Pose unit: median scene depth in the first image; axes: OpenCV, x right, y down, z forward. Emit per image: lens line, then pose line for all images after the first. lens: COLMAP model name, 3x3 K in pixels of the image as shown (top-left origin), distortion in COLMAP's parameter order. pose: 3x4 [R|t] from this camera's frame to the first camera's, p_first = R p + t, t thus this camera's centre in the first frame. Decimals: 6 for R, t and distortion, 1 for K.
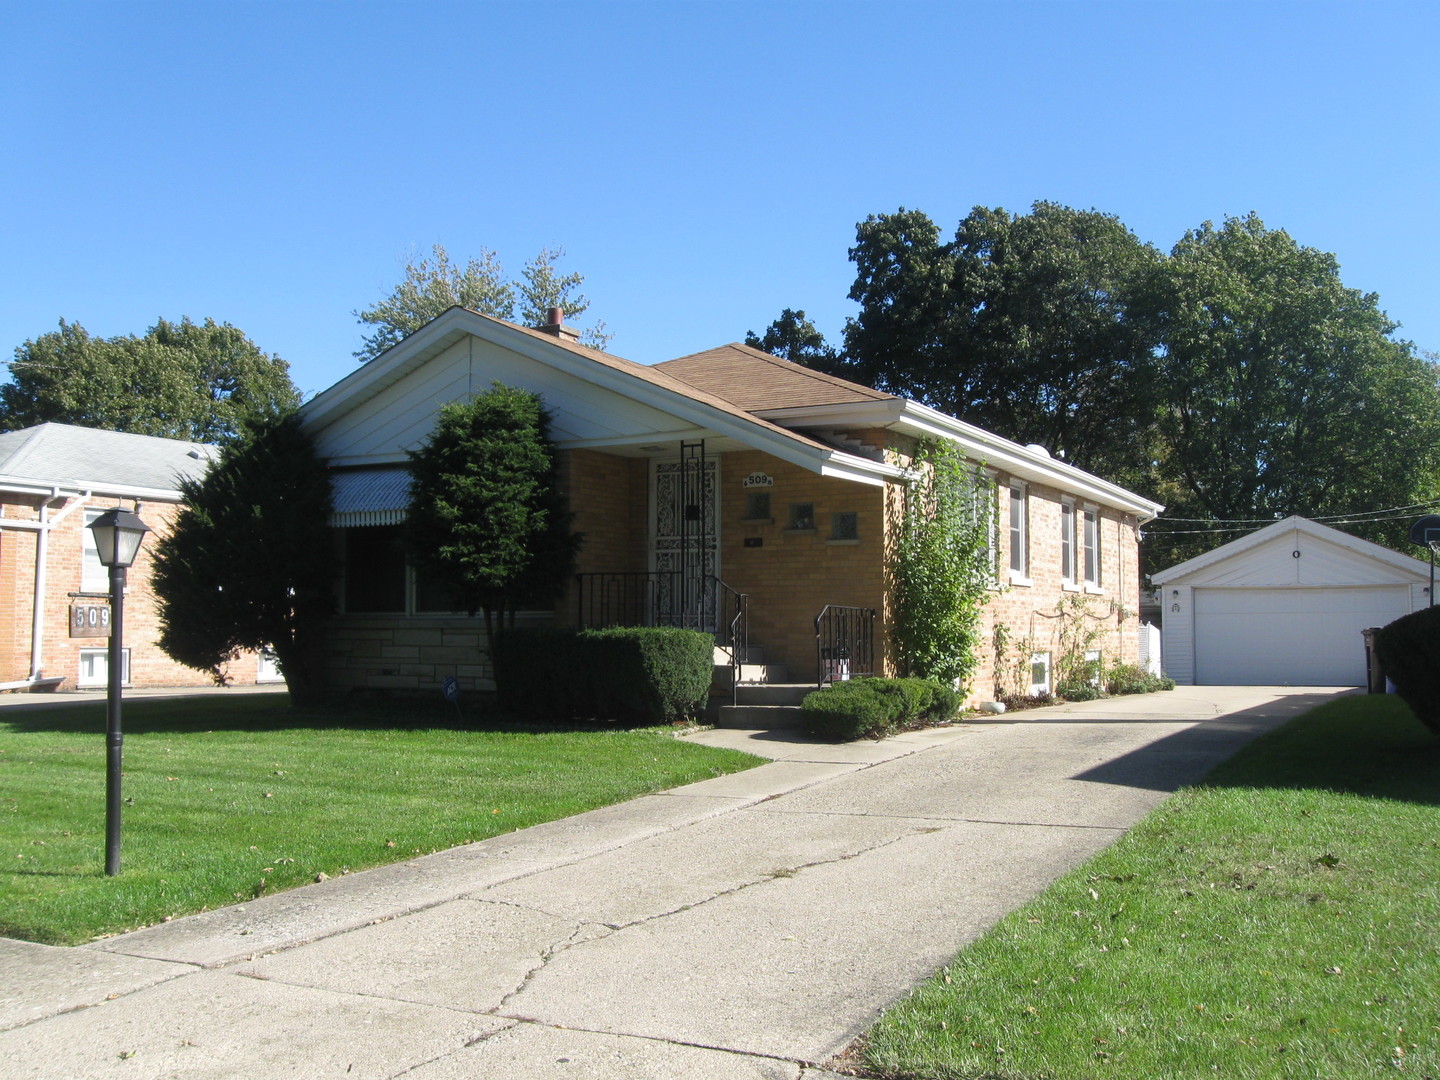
lens RADIAL K [[1485.1, 0, 720.0], [0, 1485.1, 540.0], [0, 0, 1]] dist [-0.182541, 0.293486]
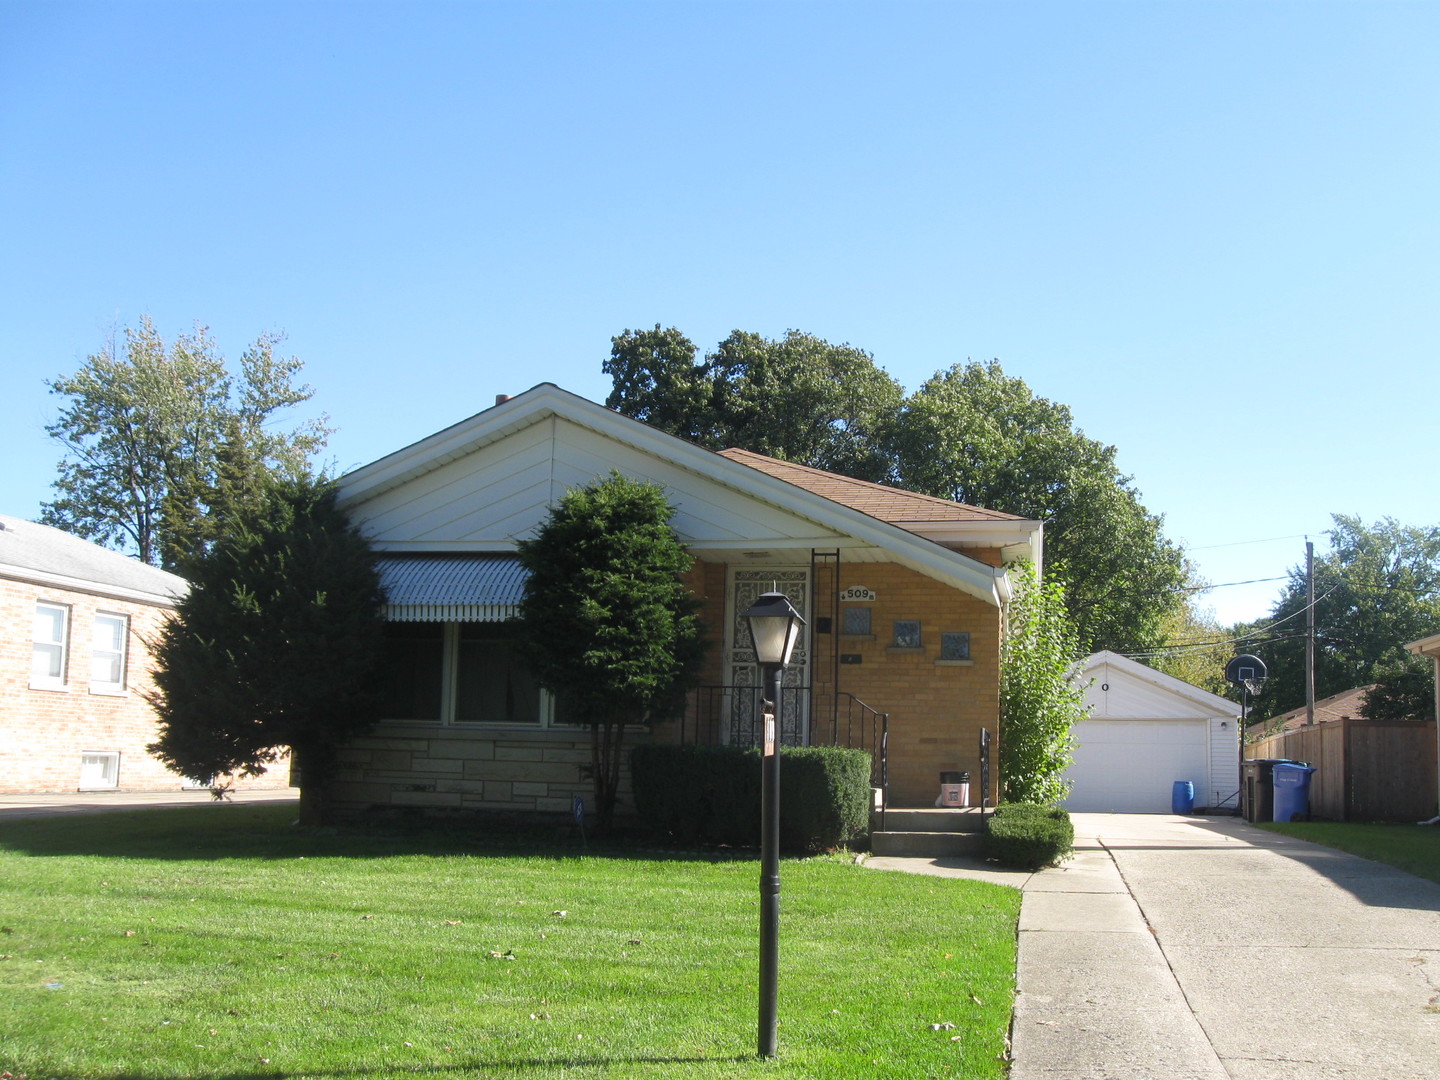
lens RADIAL K [[1485.1, 0, 720.0], [0, 1485.1, 540.0], [0, 0, 1]] dist [-0.182541, 0.293486]
pose [[0.962291, 0.062748, 0.264684, -0.315099], [-0.041865, 0.995601, -0.083819, 0.008751], [-0.268780, 0.069578, 0.960685, 0.103441]]
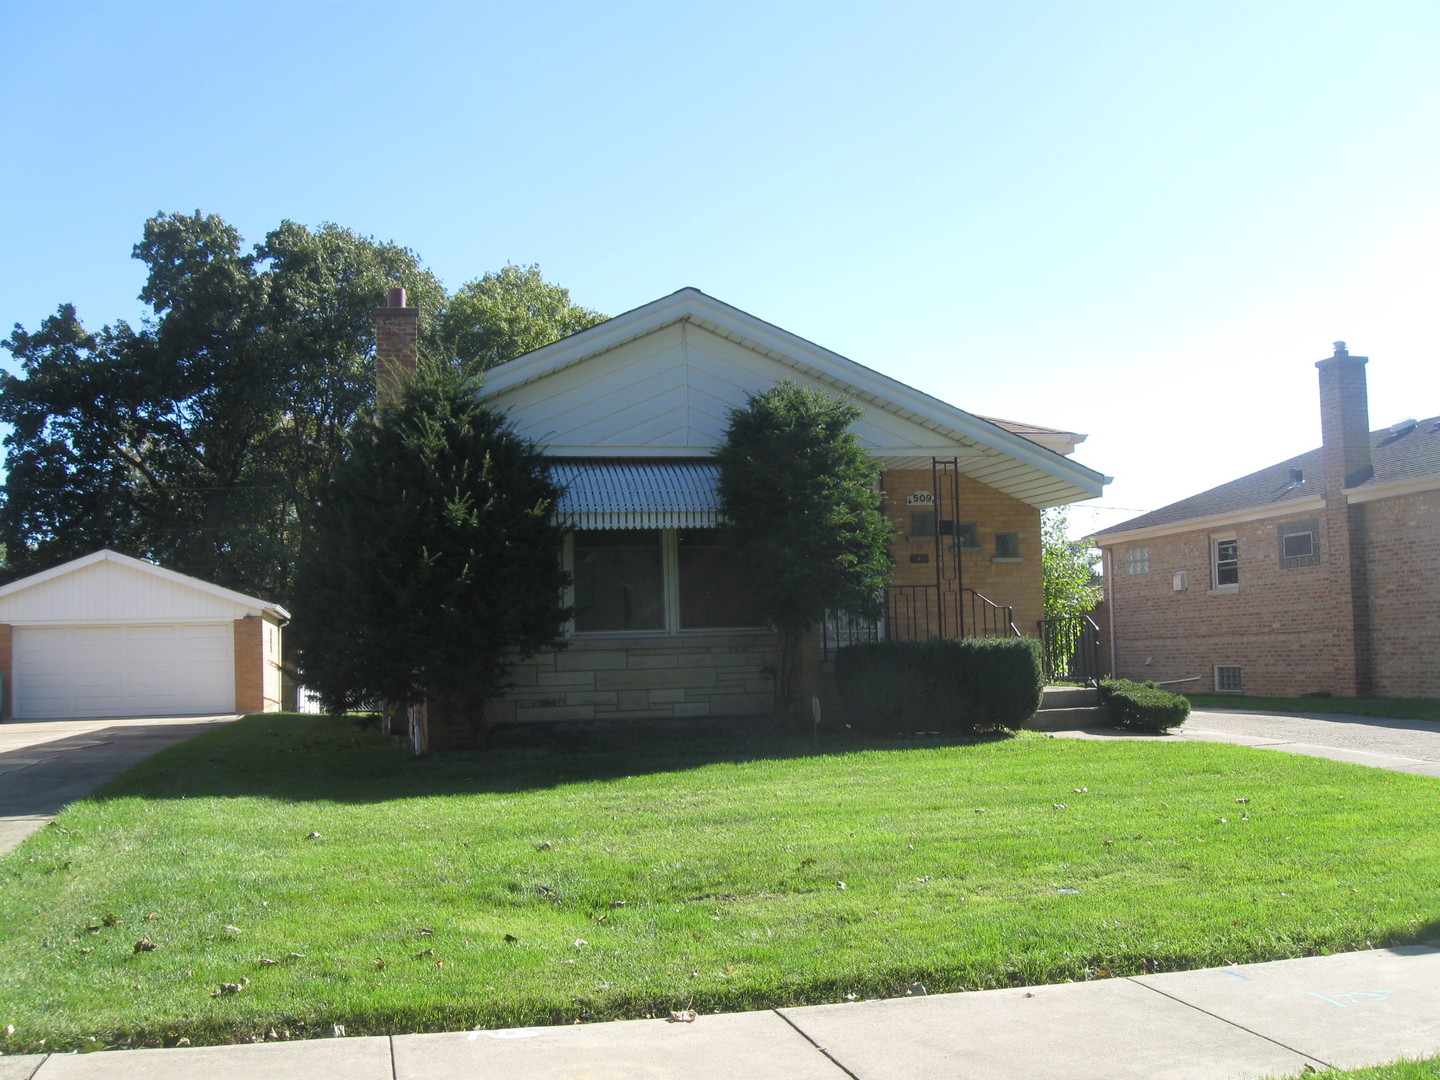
lens RADIAL K [[1485.1, 0, 720.0], [0, 1485.1, 540.0], [0, 0, 1]] dist [-0.182541, 0.293486]
pose [[0.749444, 0.031119, 0.661336, -0.765663], [-0.014367, 0.999424, -0.030748, 0.022483], [-0.661912, 0.013543, 0.749460, 0.317227]]
